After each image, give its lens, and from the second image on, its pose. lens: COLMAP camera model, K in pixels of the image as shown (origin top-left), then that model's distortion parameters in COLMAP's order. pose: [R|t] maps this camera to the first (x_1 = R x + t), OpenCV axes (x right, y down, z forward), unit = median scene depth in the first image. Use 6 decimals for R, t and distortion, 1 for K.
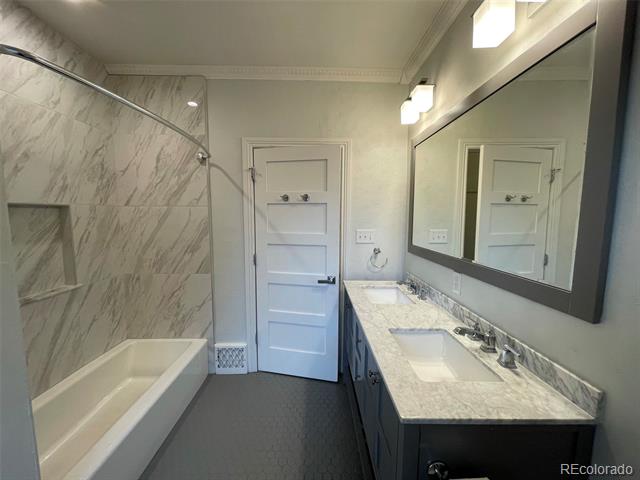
lens RADIAL K [[257.0, 0, 319.7], [0, 257.0, 242.4], [0, 0, 1]] dist [-0.003888, 0.002489]
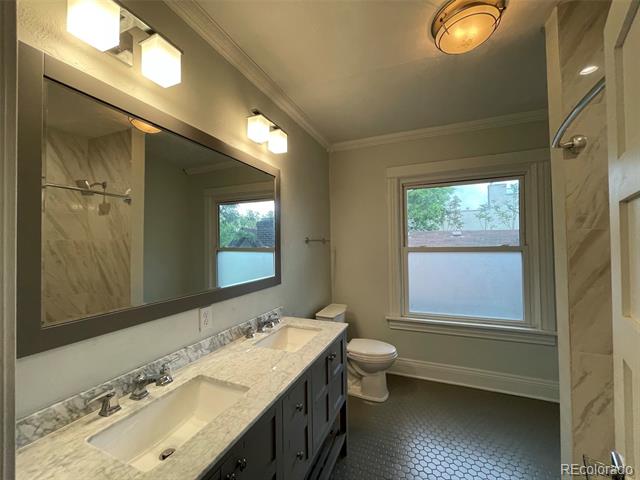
lens RADIAL K [[257.0, 0, 318.9], [0, 257.0, 239.4], [0, 0, 1]] dist [-0.003888, 0.002489]
pose [[-0.918943, 0.014214, 0.394133, -0.158798], [0.049237, 0.995667, 0.078890, -0.132075], [-0.391304, 0.091901, -0.915661, 1.194082]]
